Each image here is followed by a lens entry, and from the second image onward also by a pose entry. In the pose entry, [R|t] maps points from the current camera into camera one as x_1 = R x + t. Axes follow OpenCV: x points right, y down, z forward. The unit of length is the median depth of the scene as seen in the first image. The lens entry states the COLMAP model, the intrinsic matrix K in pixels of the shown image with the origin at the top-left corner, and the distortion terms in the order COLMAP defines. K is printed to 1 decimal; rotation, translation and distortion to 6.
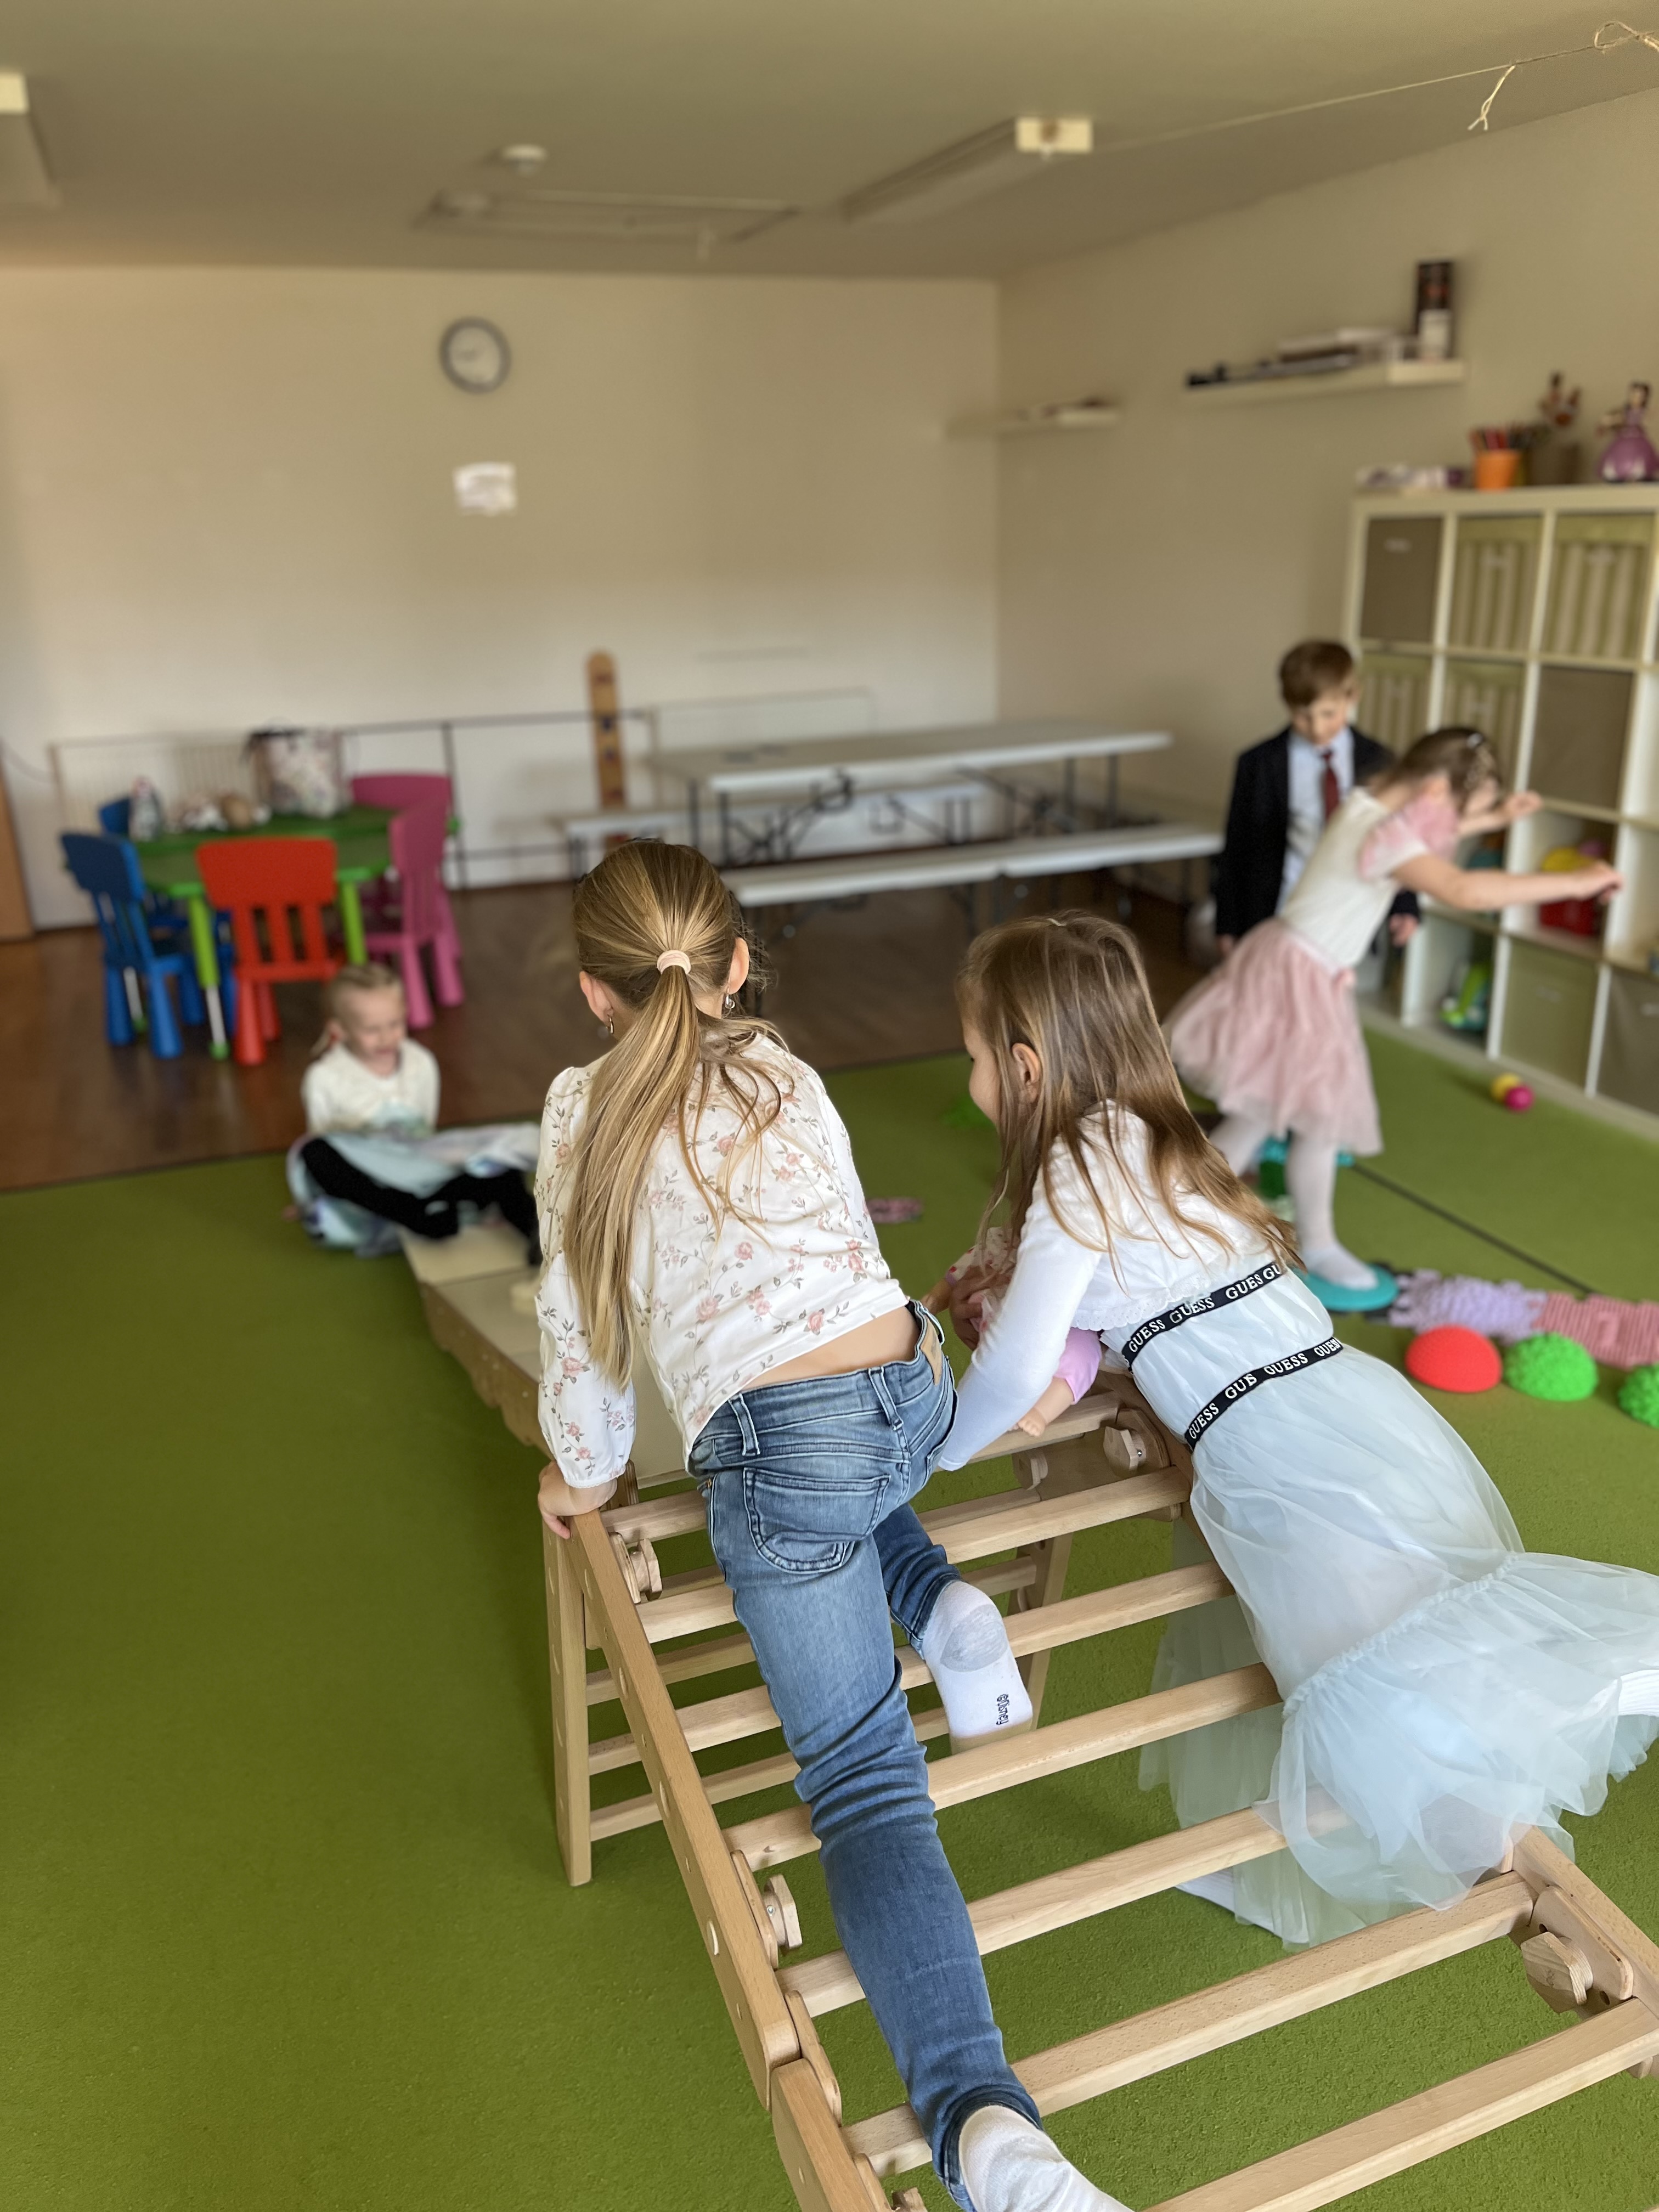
lens RADIAL K [[1652.3, 0, 829.5], [0, 1652.3, 1106.0], [0, 0, 1]] dist [0.003391, -0.000330]
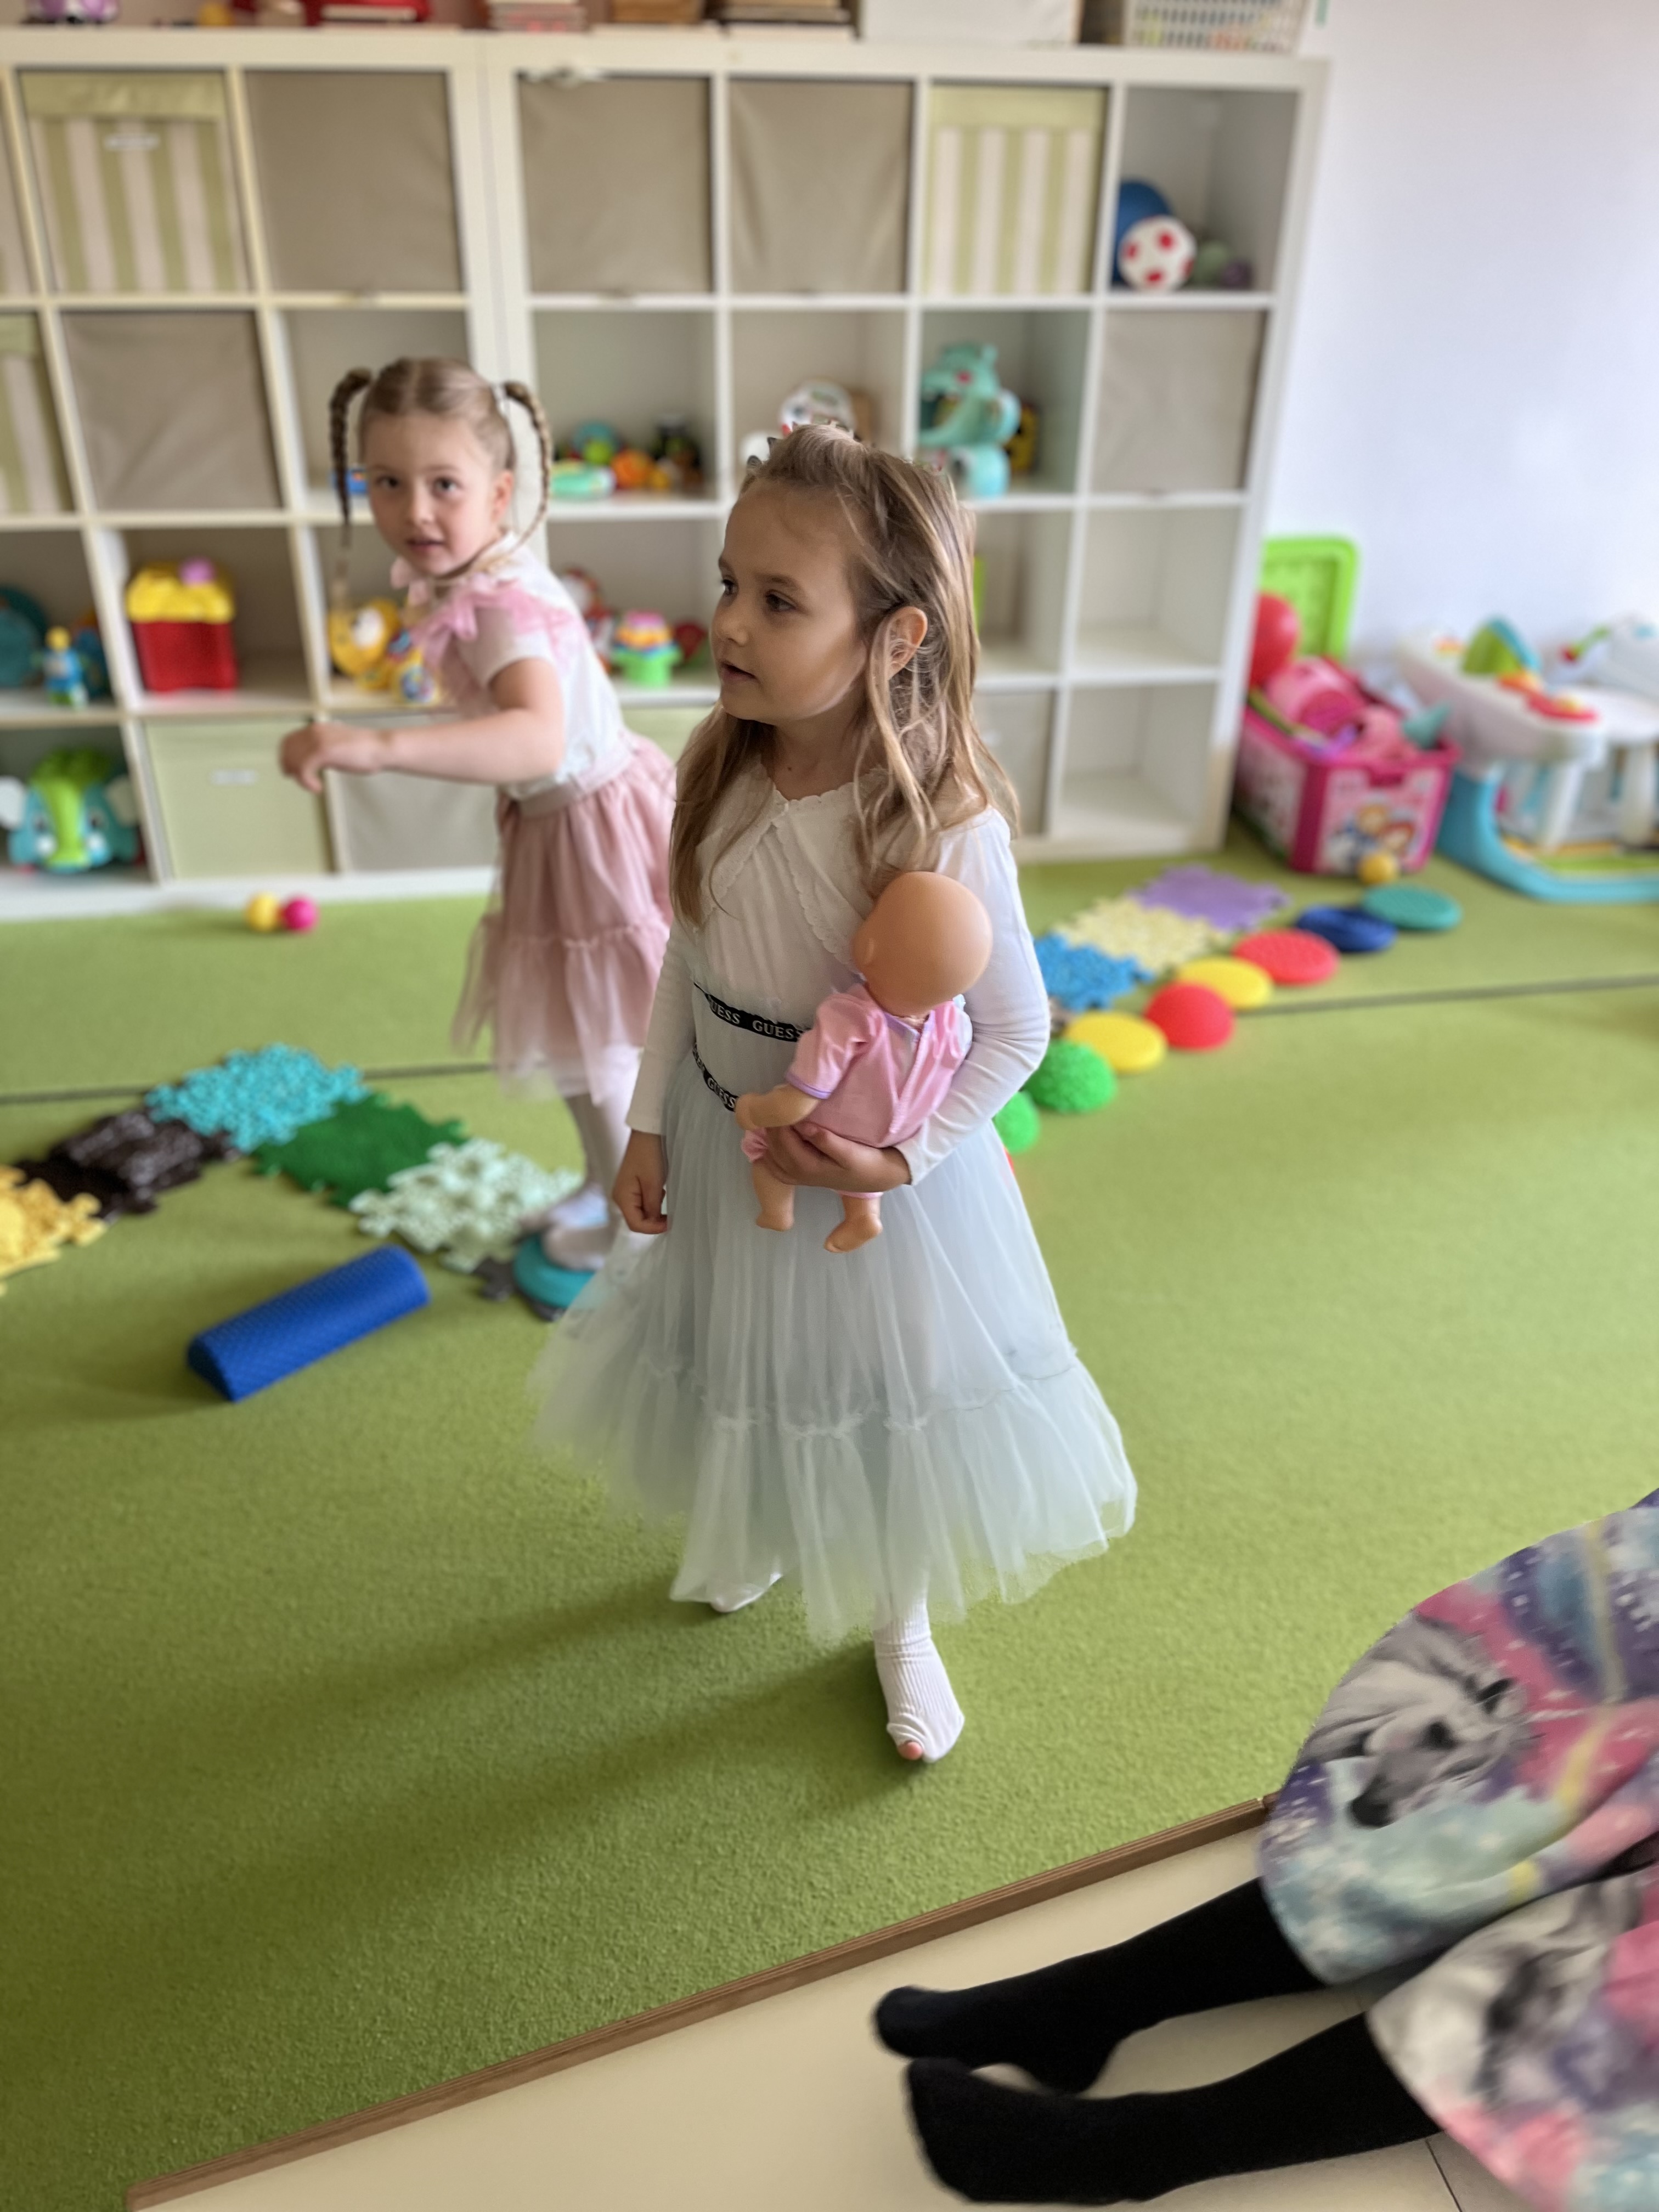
lens RADIAL K [[1650.8, 0, 829.5], [0, 1650.8, 1106.0], [0, 0, 1]] dist [0.000639, -0.009826]
pose [[0.187645, -0.489094, 0.851808, -0.236456], [0.304284, 0.853496, 0.423032, -0.176560], [-0.933917, 0.179812, 0.308978, 0.547750]]
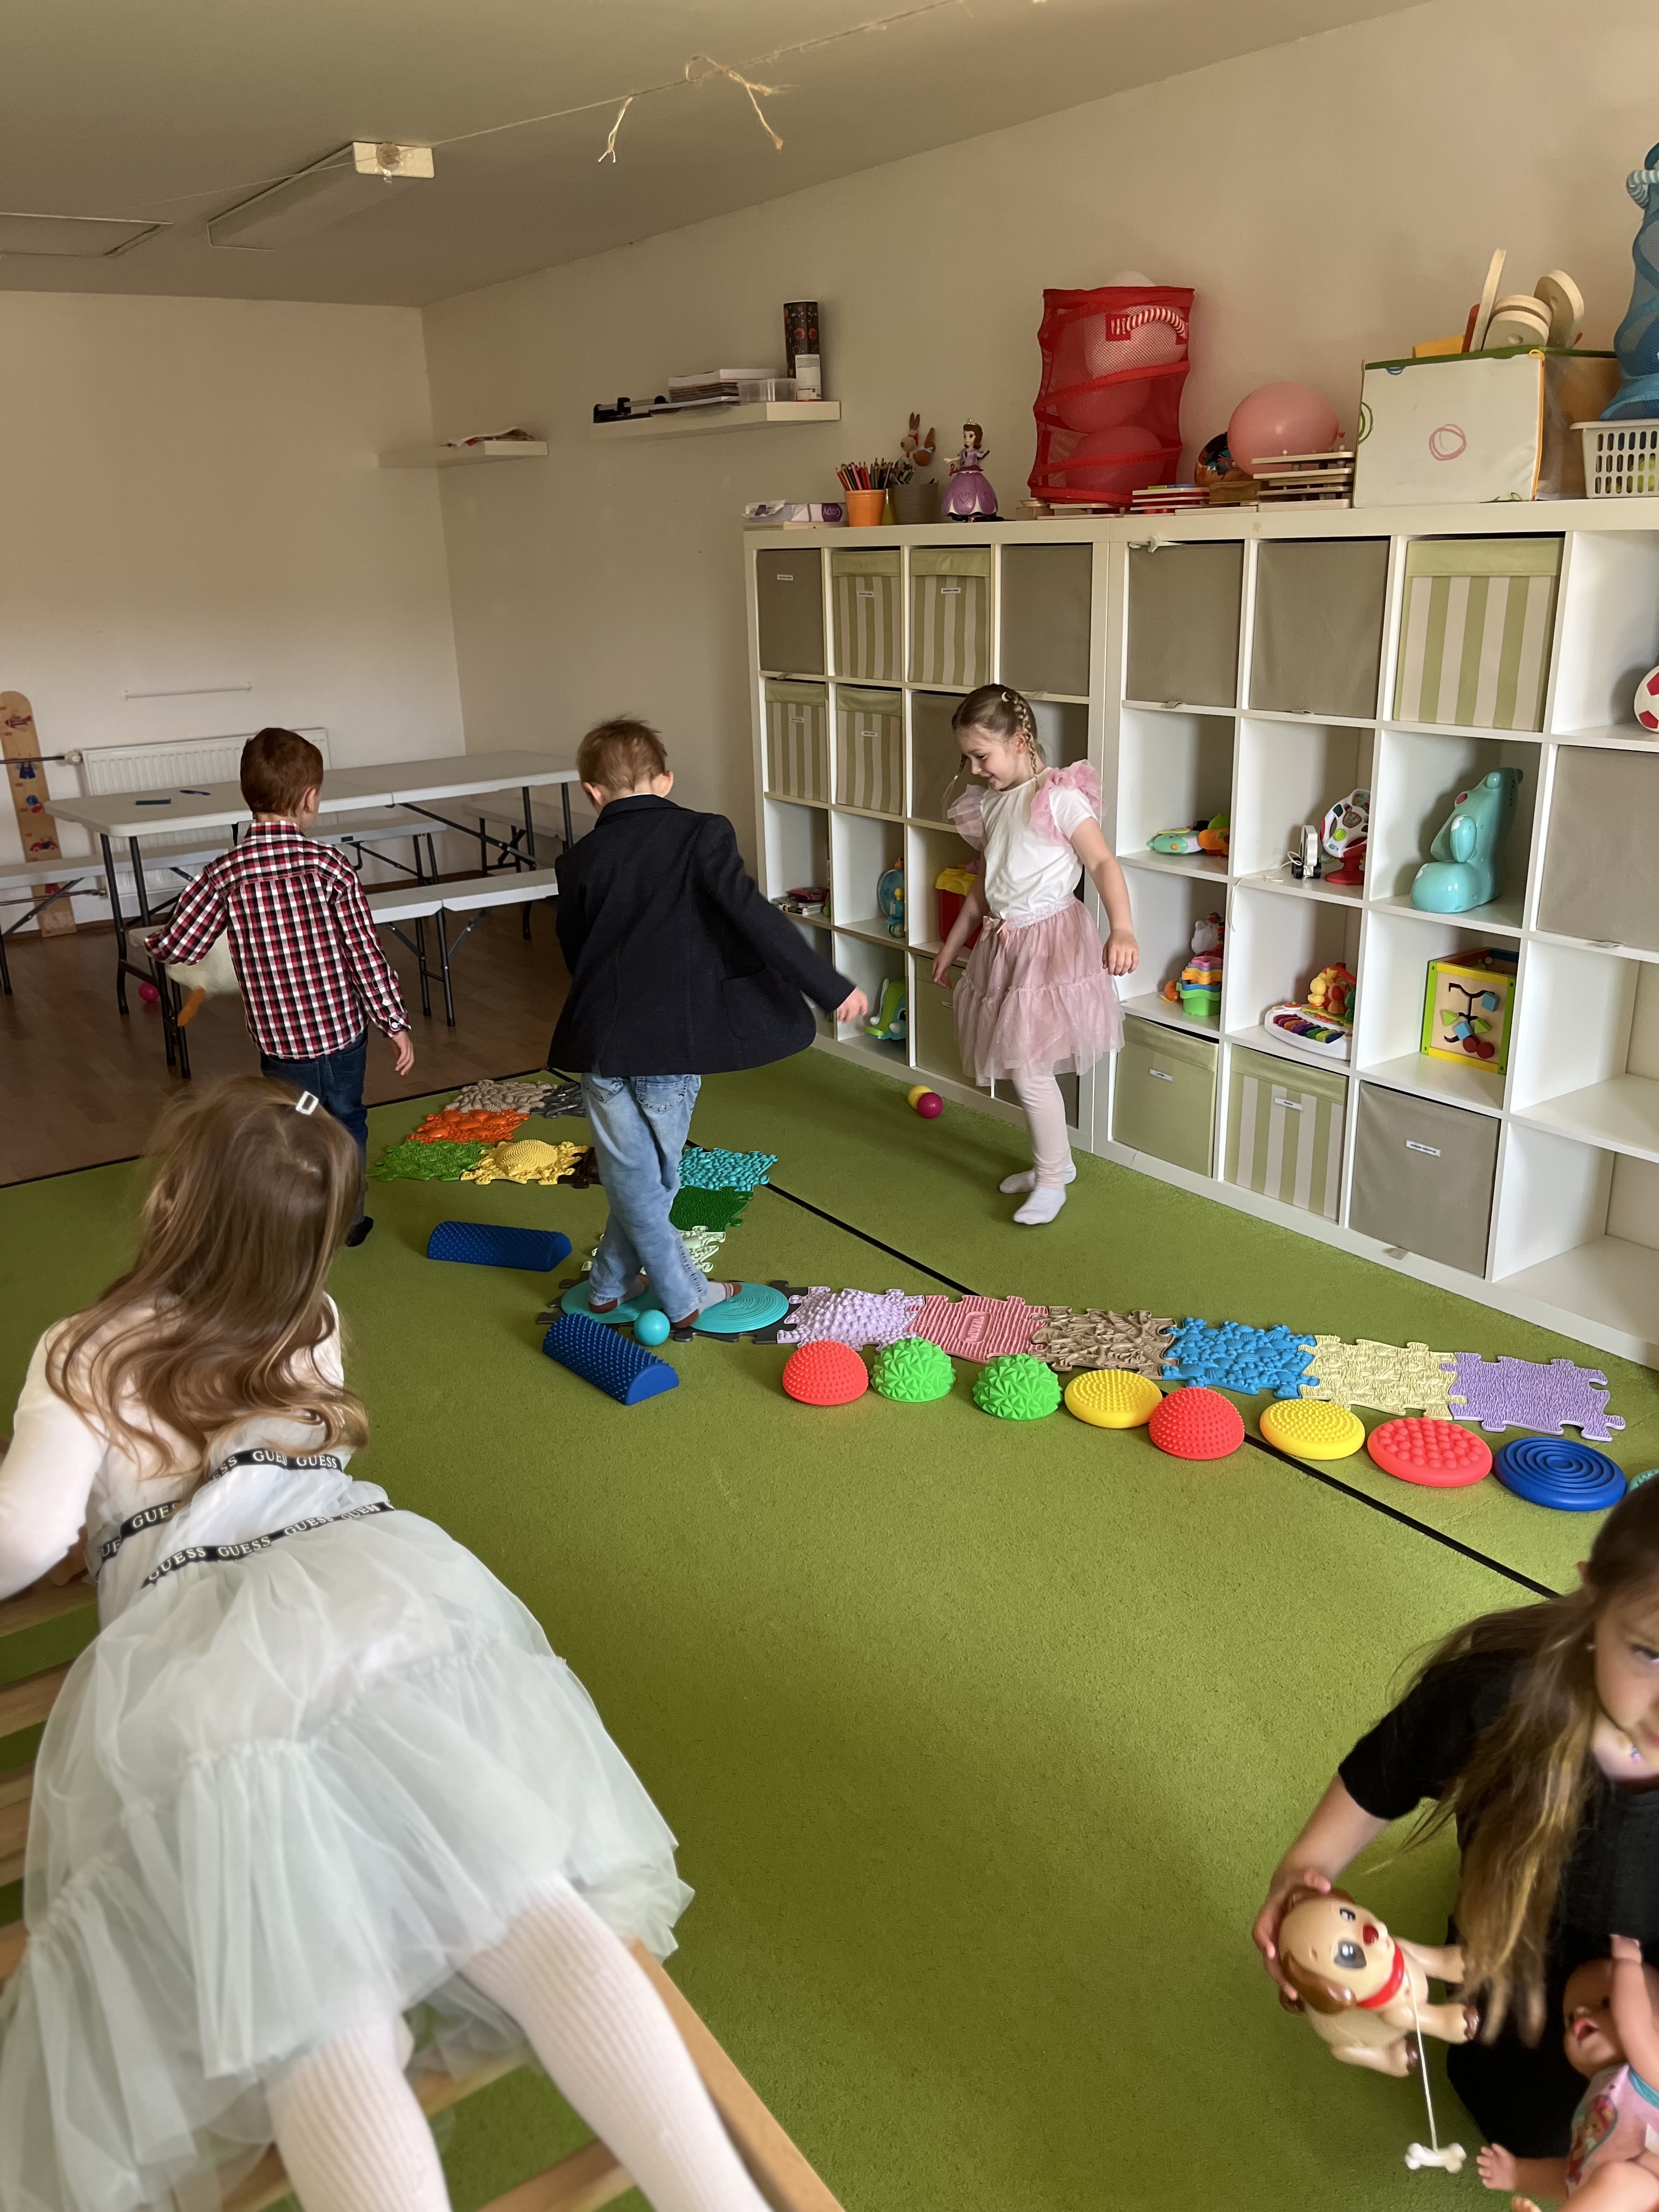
lens RADIAL K [[1650.8, 0, 829.5], [0, 1650.8, 1106.0], [0, 0, 1]] dist [0.000639, -0.009826]
pose [[0.965940, -0.078065, 0.246709, 0.098726], [0.082364, 0.996577, -0.007138, -0.002100], [-0.245307, 0.027215, 0.969063, 0.008575]]
